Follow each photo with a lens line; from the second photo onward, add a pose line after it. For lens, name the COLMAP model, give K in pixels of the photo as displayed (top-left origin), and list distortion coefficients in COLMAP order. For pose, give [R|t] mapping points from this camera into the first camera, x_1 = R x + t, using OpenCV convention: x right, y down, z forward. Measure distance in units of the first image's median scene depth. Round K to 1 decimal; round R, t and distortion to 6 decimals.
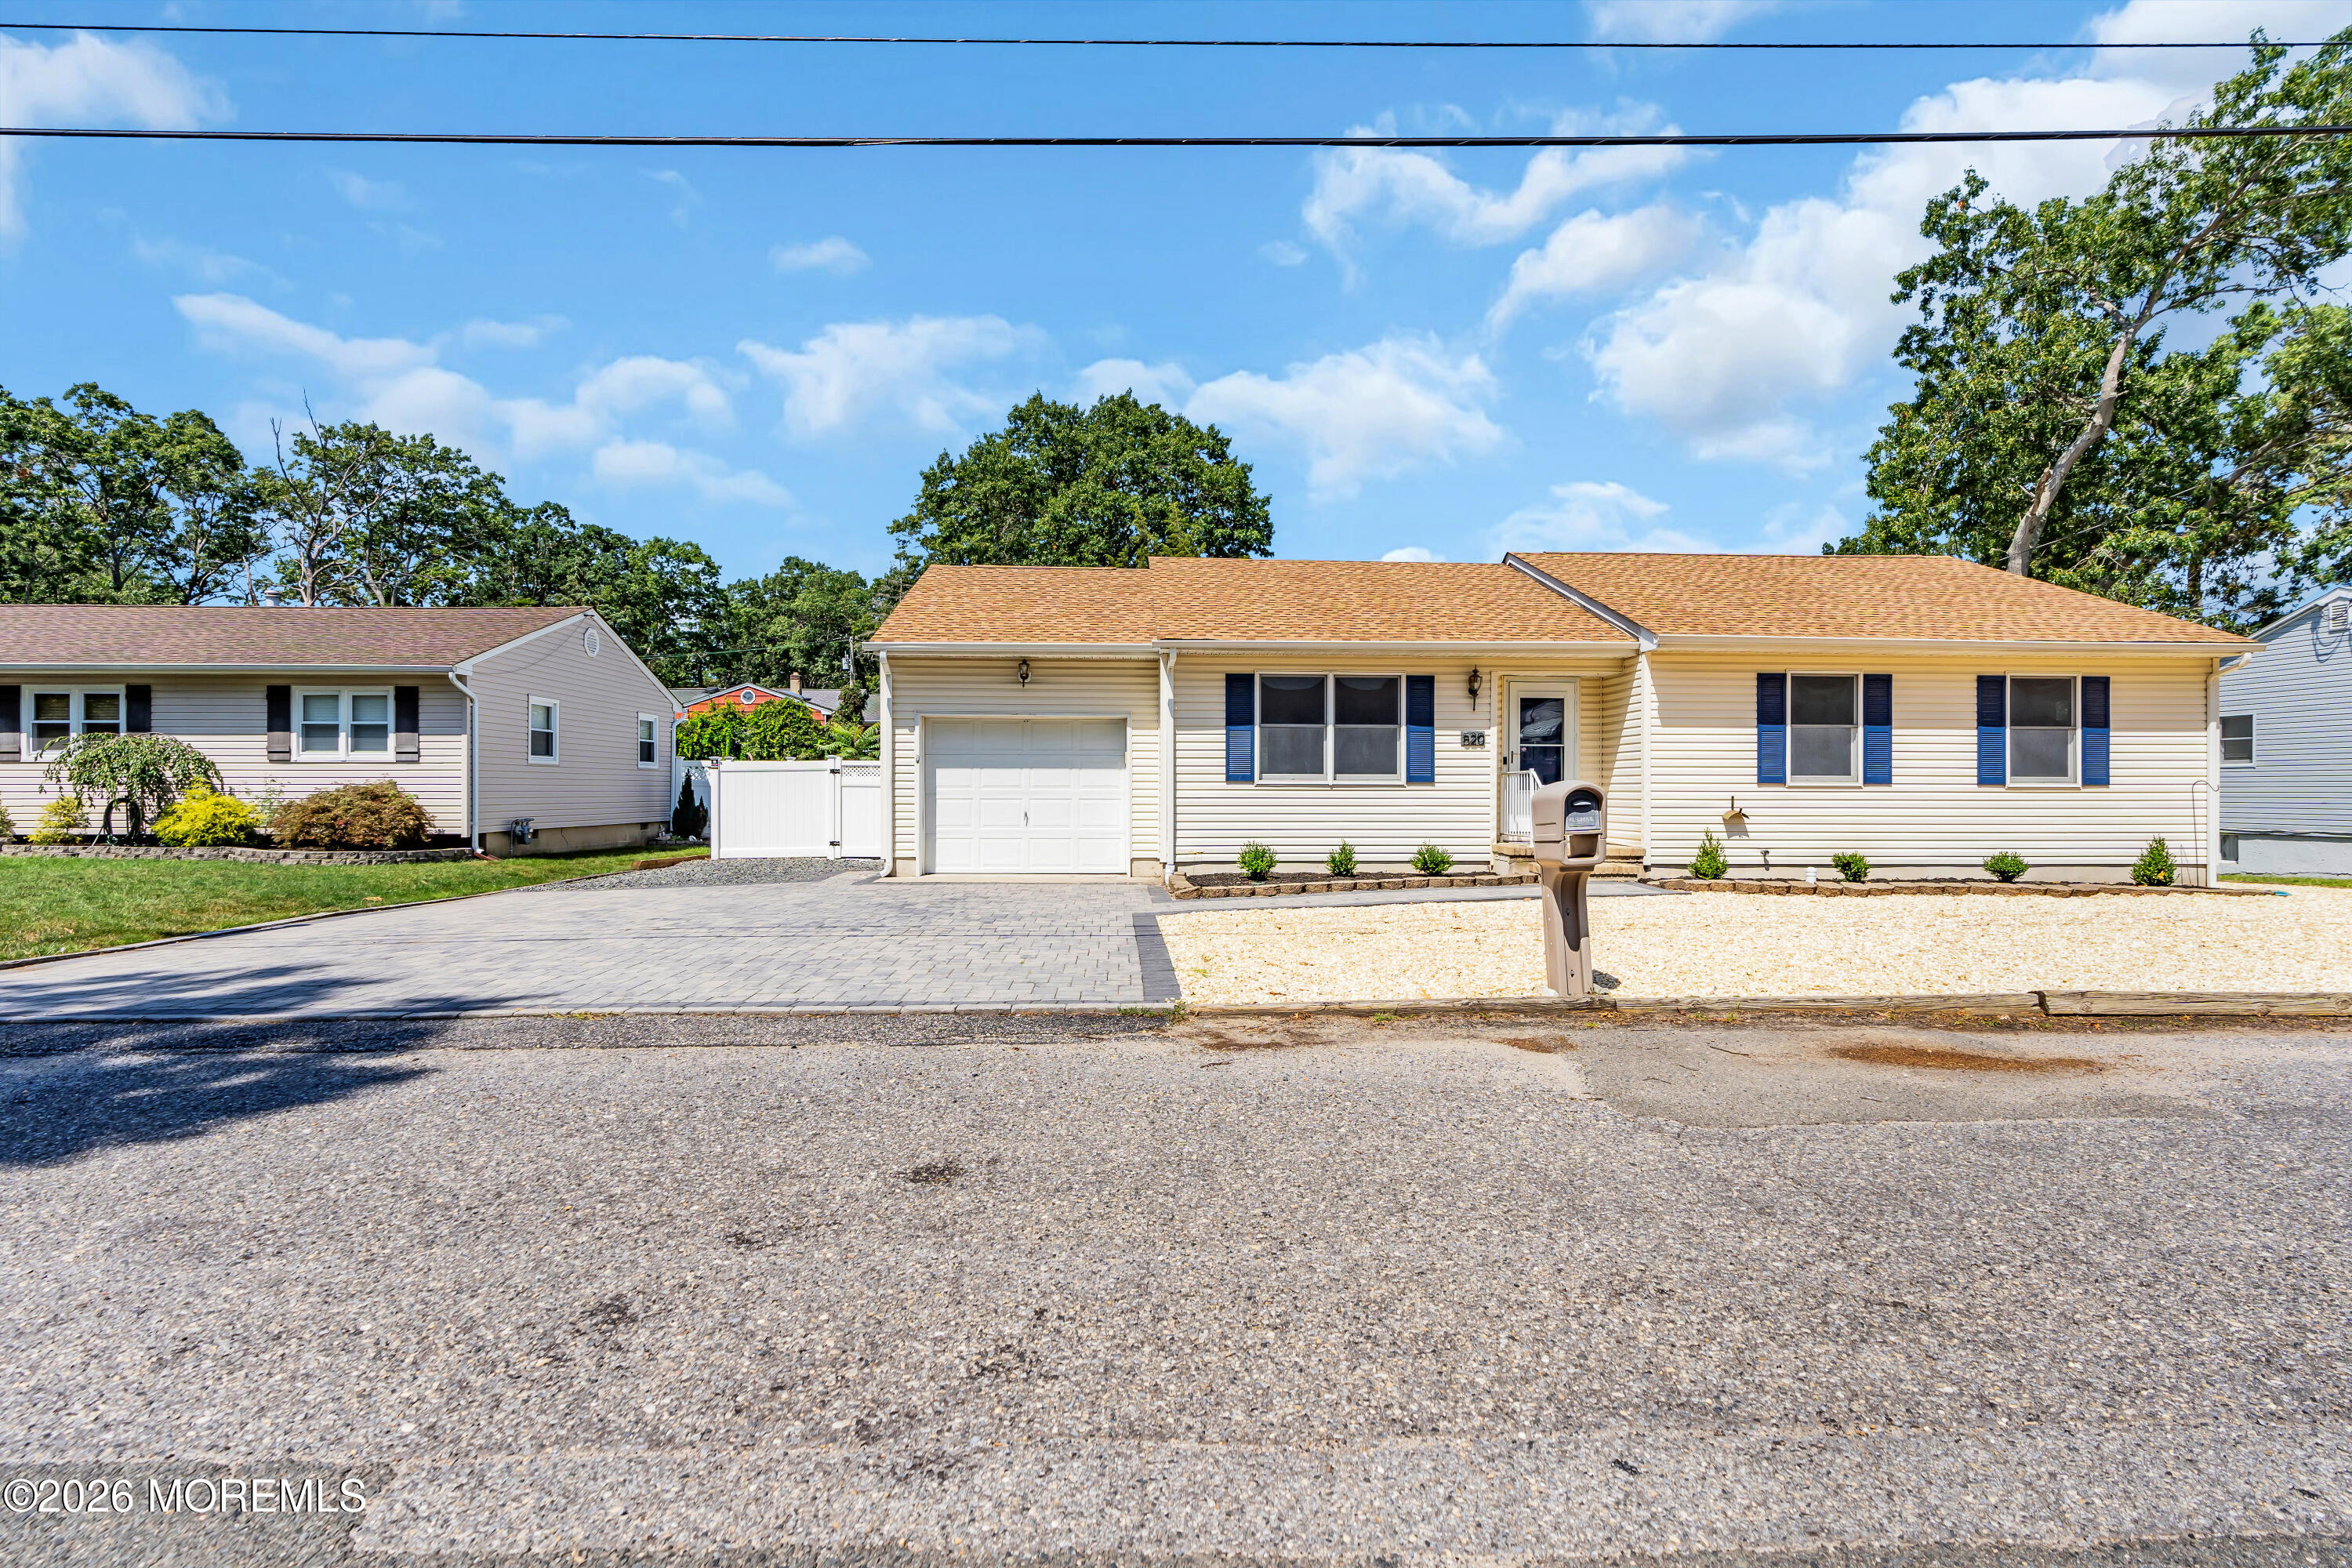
lens RADIAL K [[1086.8, 0, 1158.5], [0, 1086.8, 793.5], [0, 0, 1]] dist [-0.008052, 0.000699]
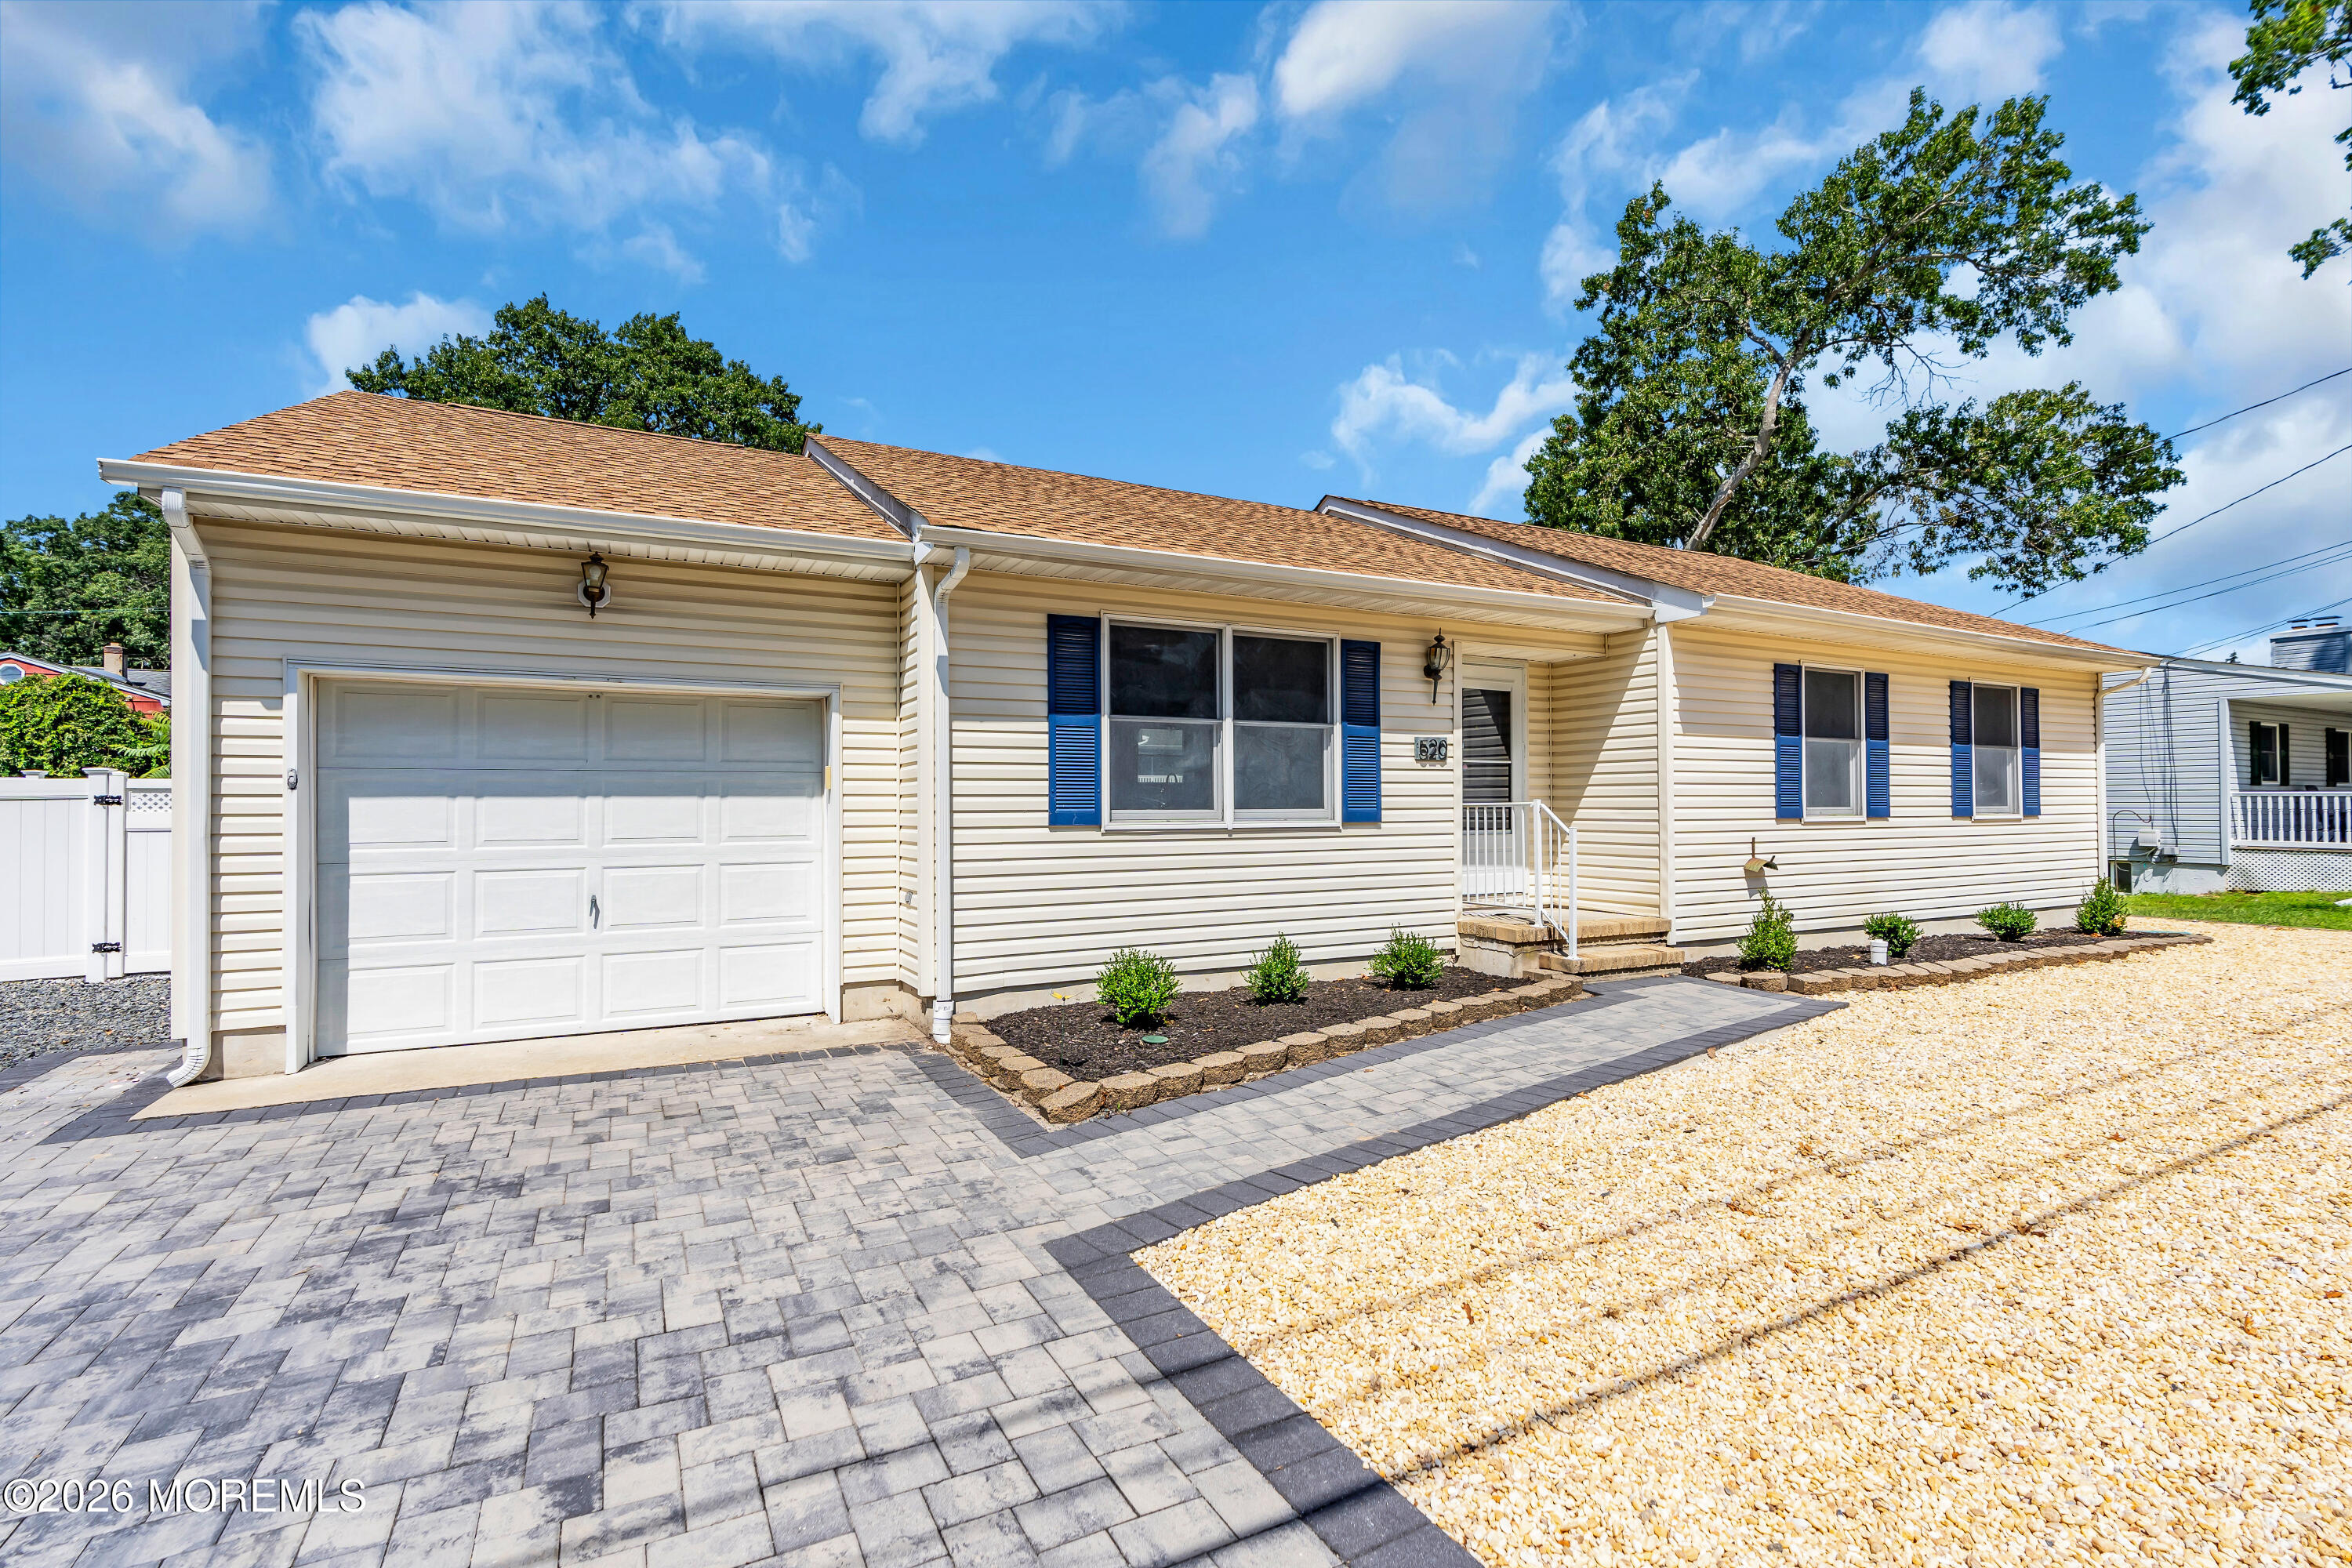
lens RADIAL K [[1066.5, 0, 1168.4], [0, 1066.5, 798.2], [0, 0, 1]] dist [-0.008535, 0.000137]
pose [[0.904315, -0.002835, 0.426857, -0.097233], [0.007560, 0.999927, -0.009375, -0.018377], [-0.426799, 0.011705, 0.904271, 0.515462]]
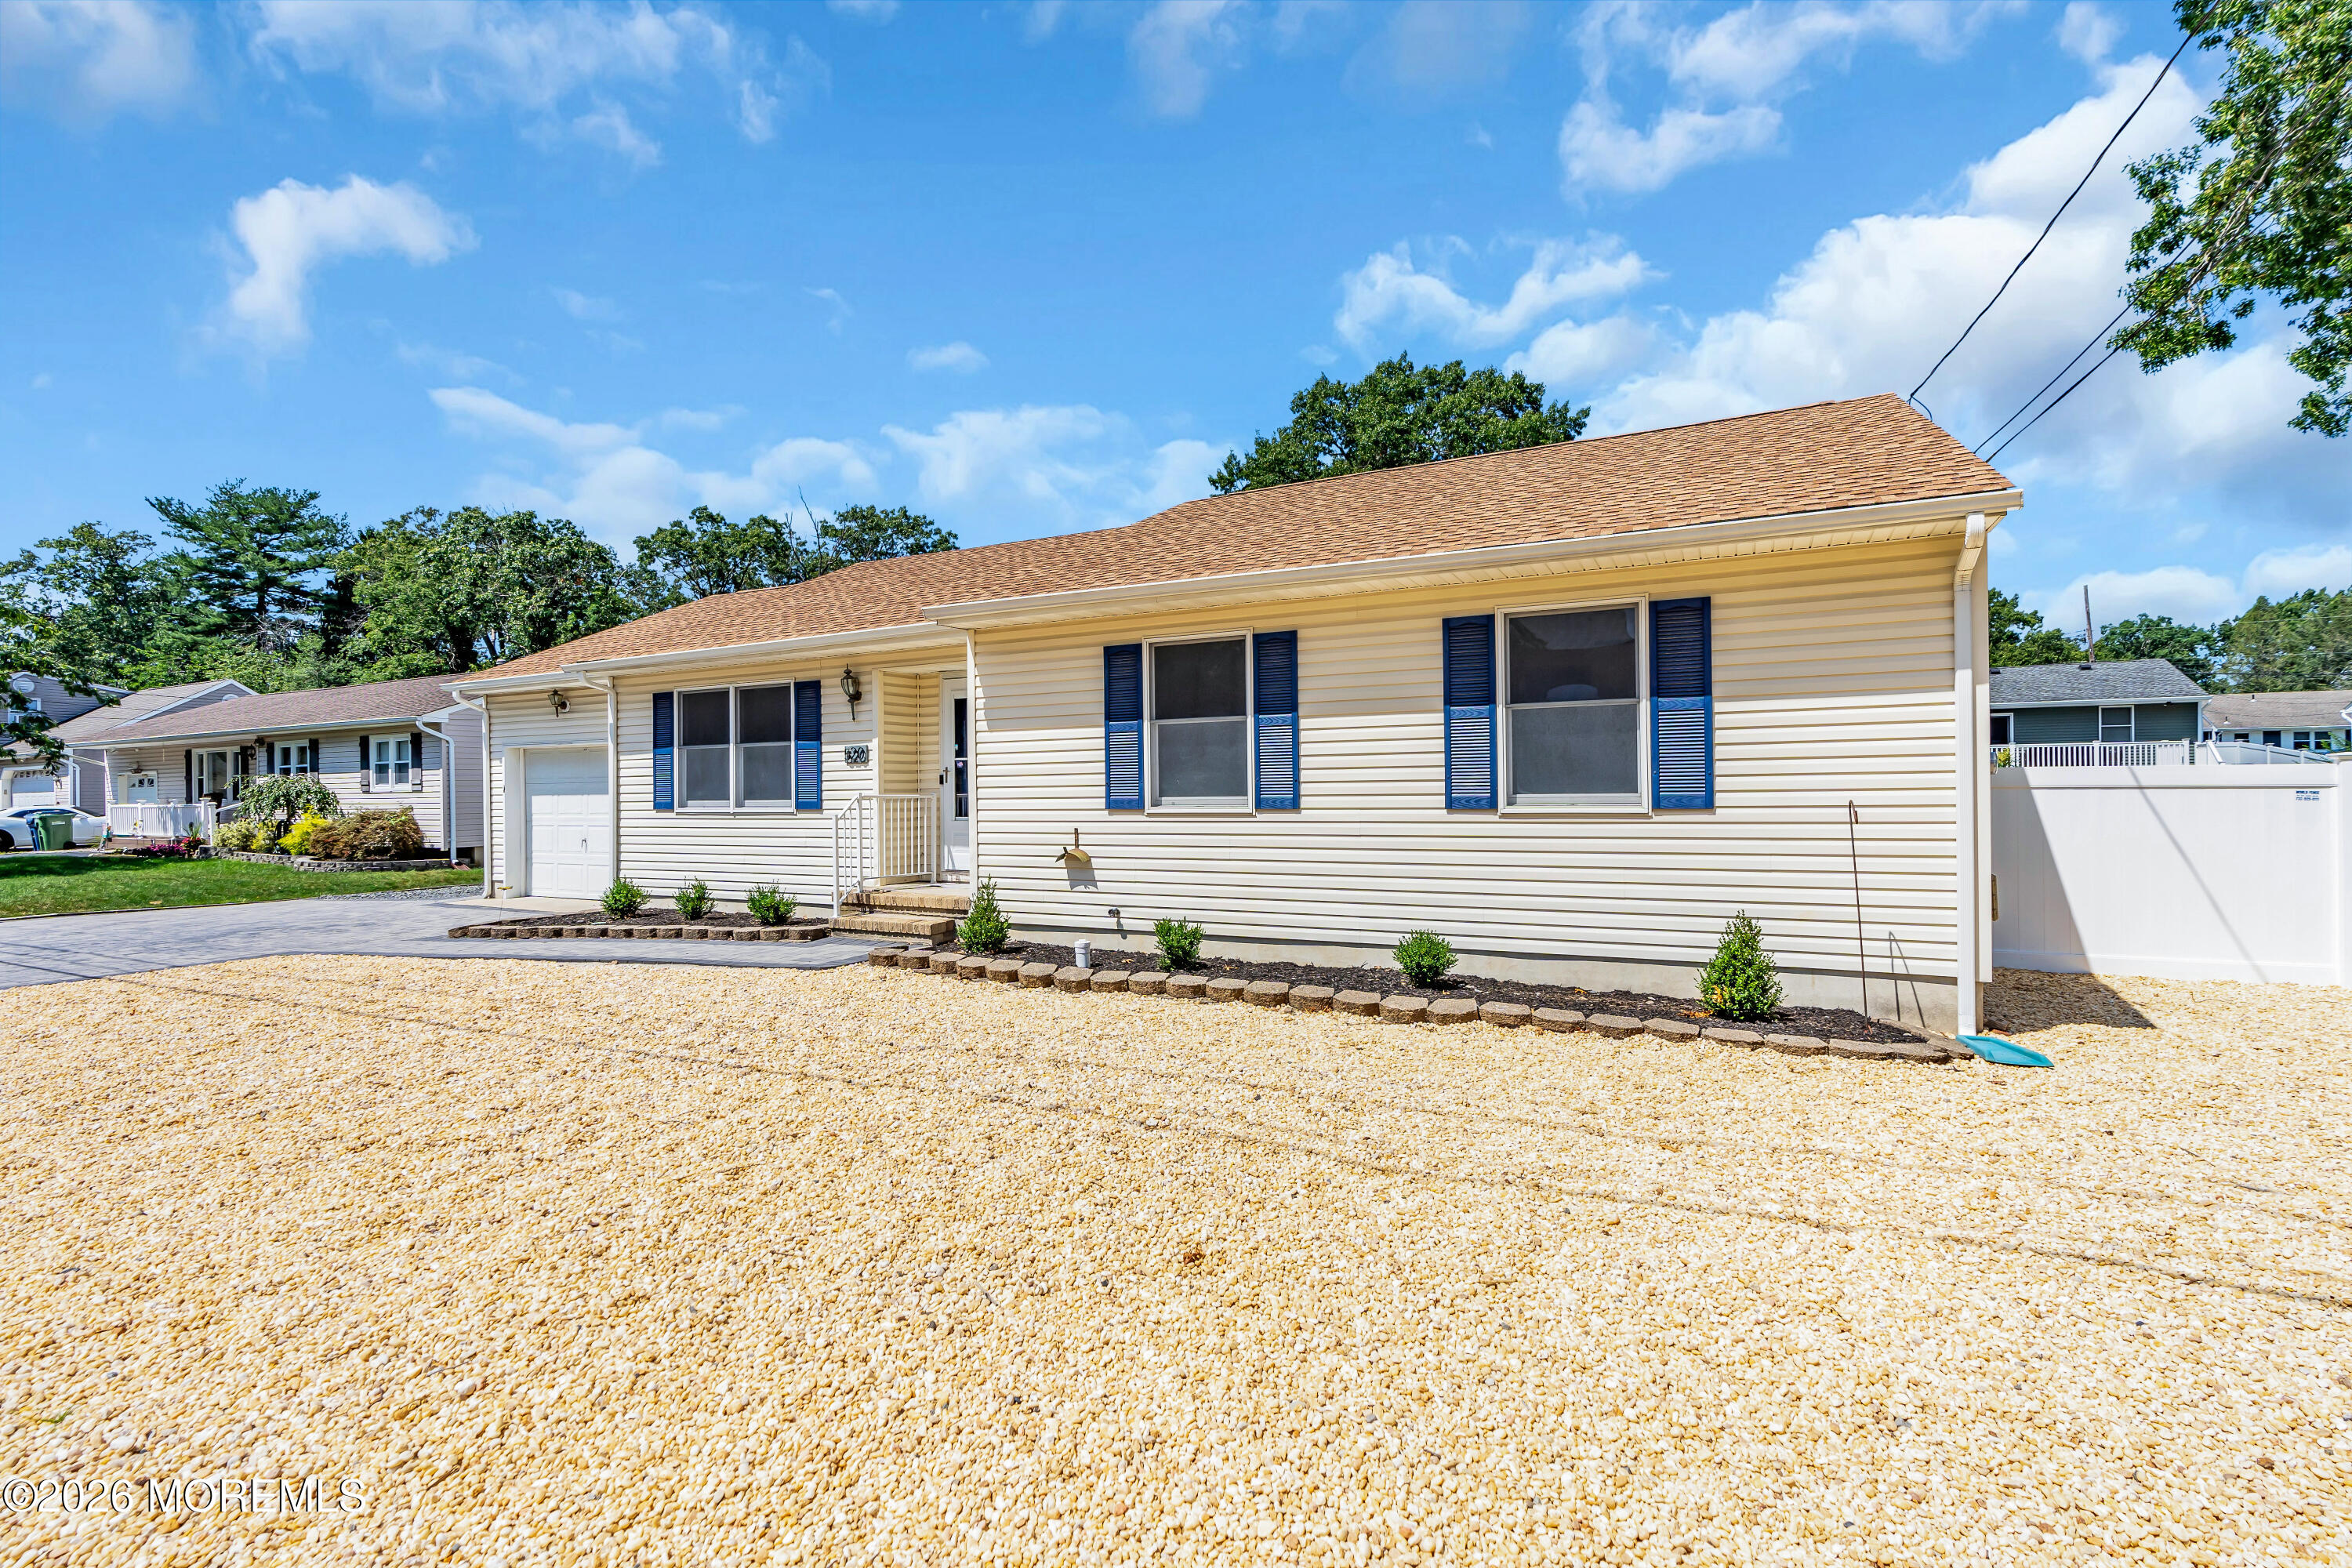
lens RADIAL K [[1066.5, 0, 1168.4], [0, 1066.5, 798.2], [0, 0, 1]] dist [-0.008535, 0.000137]
pose [[0.868706, -0.010437, -0.495218, 0.870957], [0.016084, 0.999845, 0.007143, -0.019704], [0.495067, -0.014170, 0.868740, 0.418938]]
